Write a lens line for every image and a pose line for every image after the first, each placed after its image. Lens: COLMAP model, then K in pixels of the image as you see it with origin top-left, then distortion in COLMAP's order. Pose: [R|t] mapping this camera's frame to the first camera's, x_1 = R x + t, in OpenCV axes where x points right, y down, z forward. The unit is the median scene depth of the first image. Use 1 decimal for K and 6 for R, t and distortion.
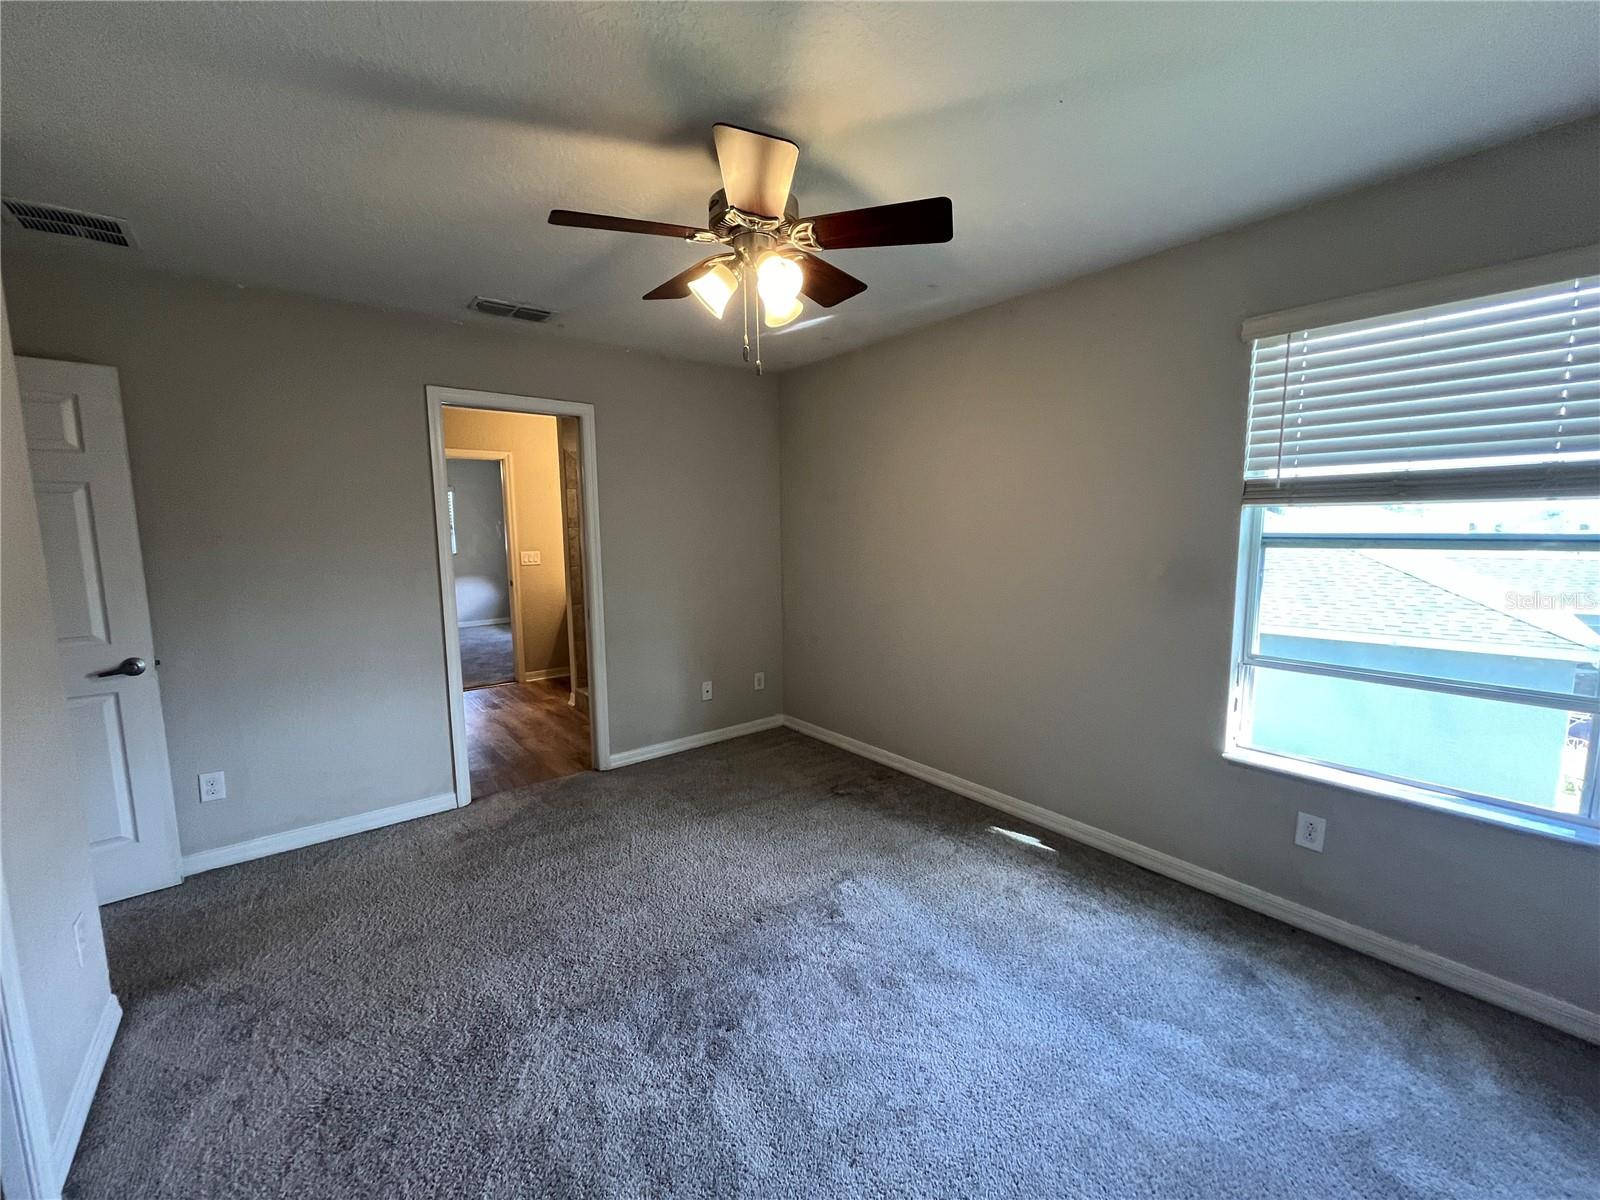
lens RADIAL K [[640.7, 0, 802.0], [0, 640.7, 605.7], [0, 0, 1]] dist [0.000490, -0.000468]
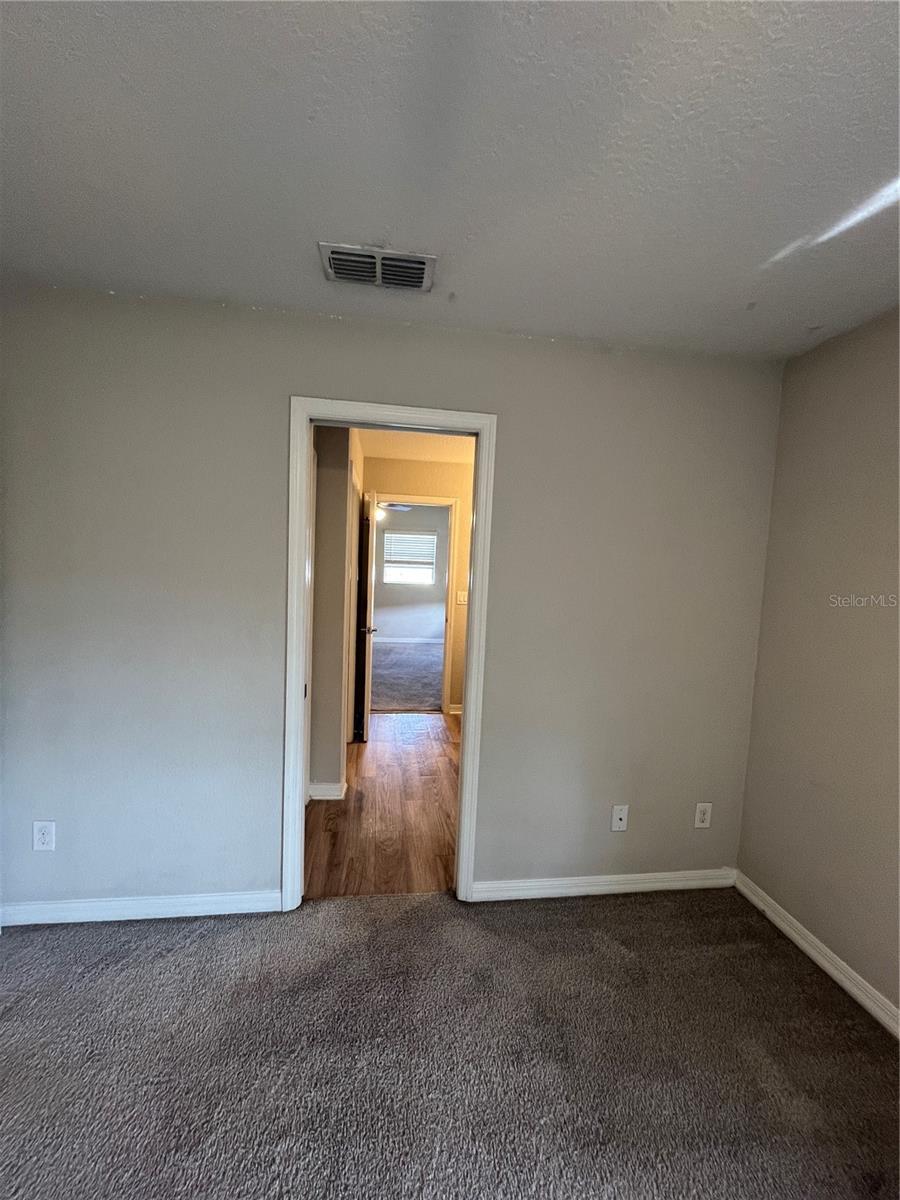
lens RADIAL K [[480.5, 0, 449.8], [0, 480.5, 600.0], [0, 0, 1]] dist [0.000490, -0.000468]
pose [[0.855574, 0.089907, -0.509814, -0.076927], [-0.116211, 0.993025, -0.019905, -0.091691], [0.504469, 0.076276, 0.860054, 0.551665]]
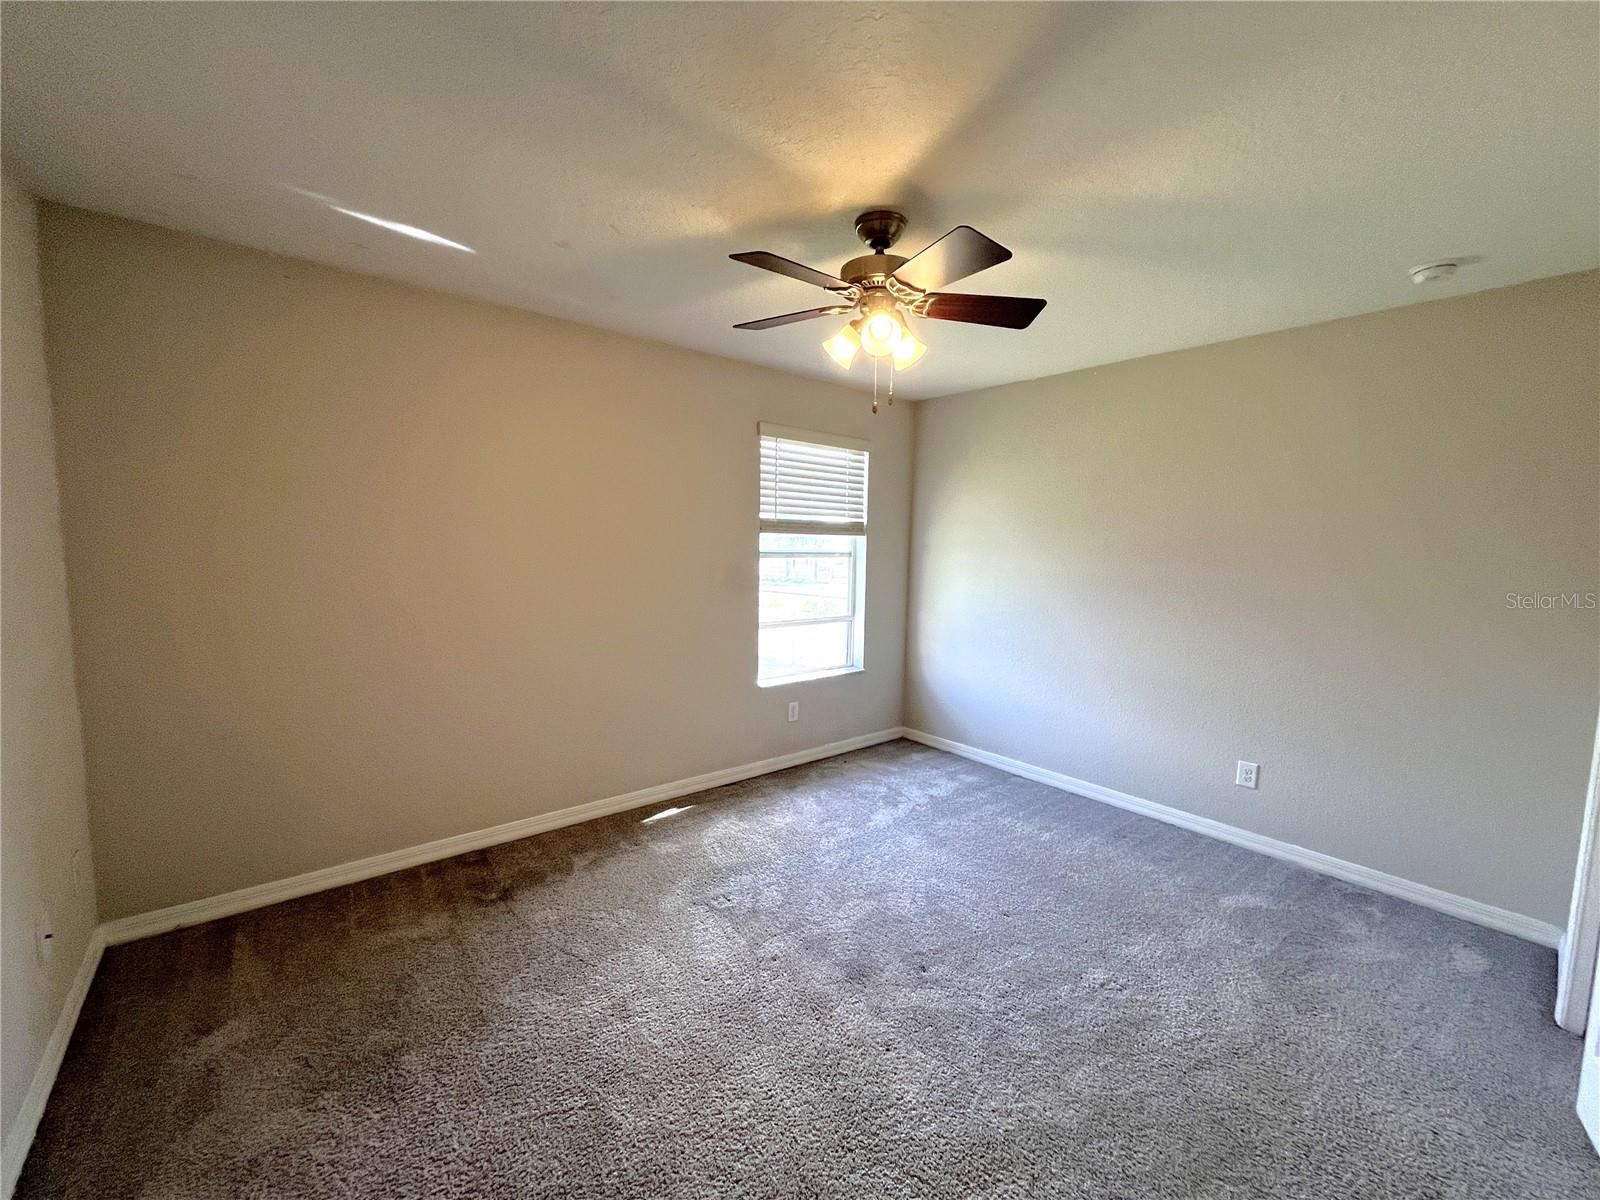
lens RADIAL K [[640.7, 0, 801.0], [0, 640.7, 603.3], [0, 0, 1]] dist [0.000490, -0.000468]
pose [[-0.018616, -0.080417, 0.996587, -0.686601], [0.108796, 0.990679, 0.081973, -0.070182], [-0.993890, 0.109950, -0.009693, 0.647916]]
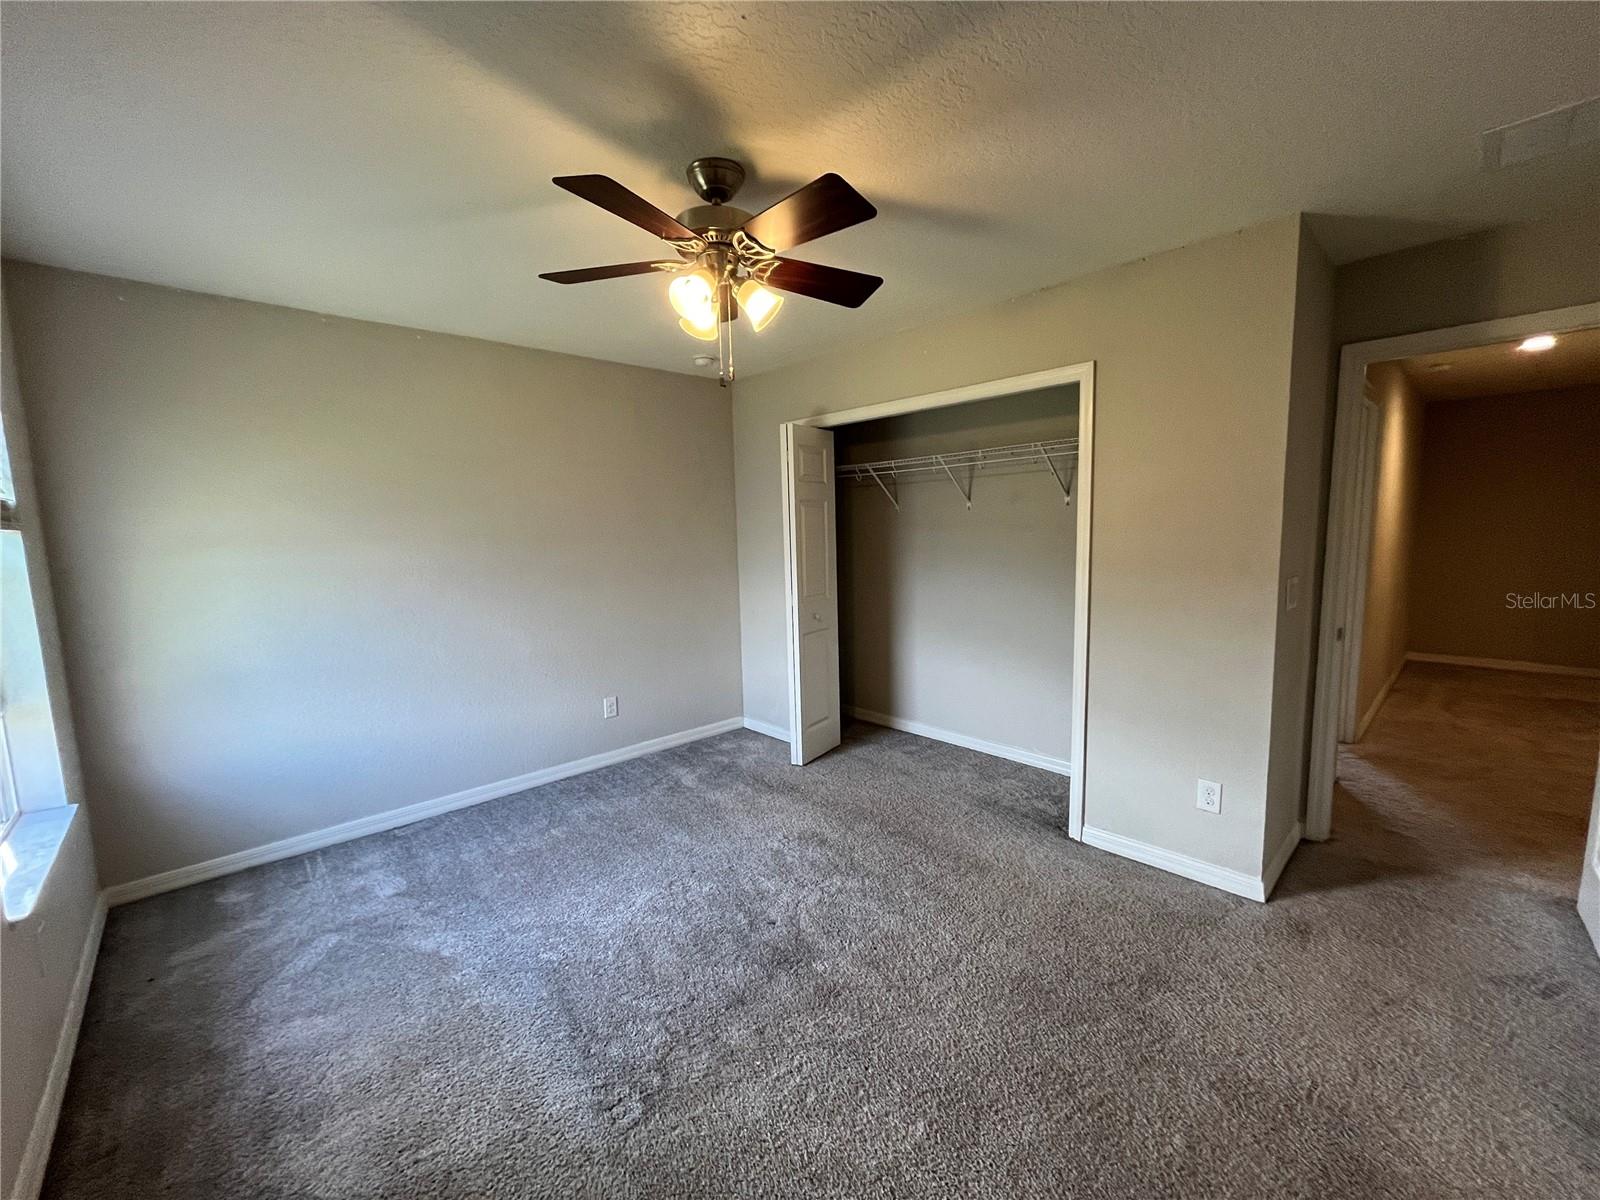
lens RADIAL K [[640.7, 0, 801.6], [0, 640.7, 591.6], [0, 0, 1]] dist [0.000490, -0.000468]
pose [[-0.996843, 0.049027, -0.062448, -0.064652], [0.033761, 0.973661, 0.225485, -0.140931], [0.071858, 0.222665, -0.972243, 1.162313]]
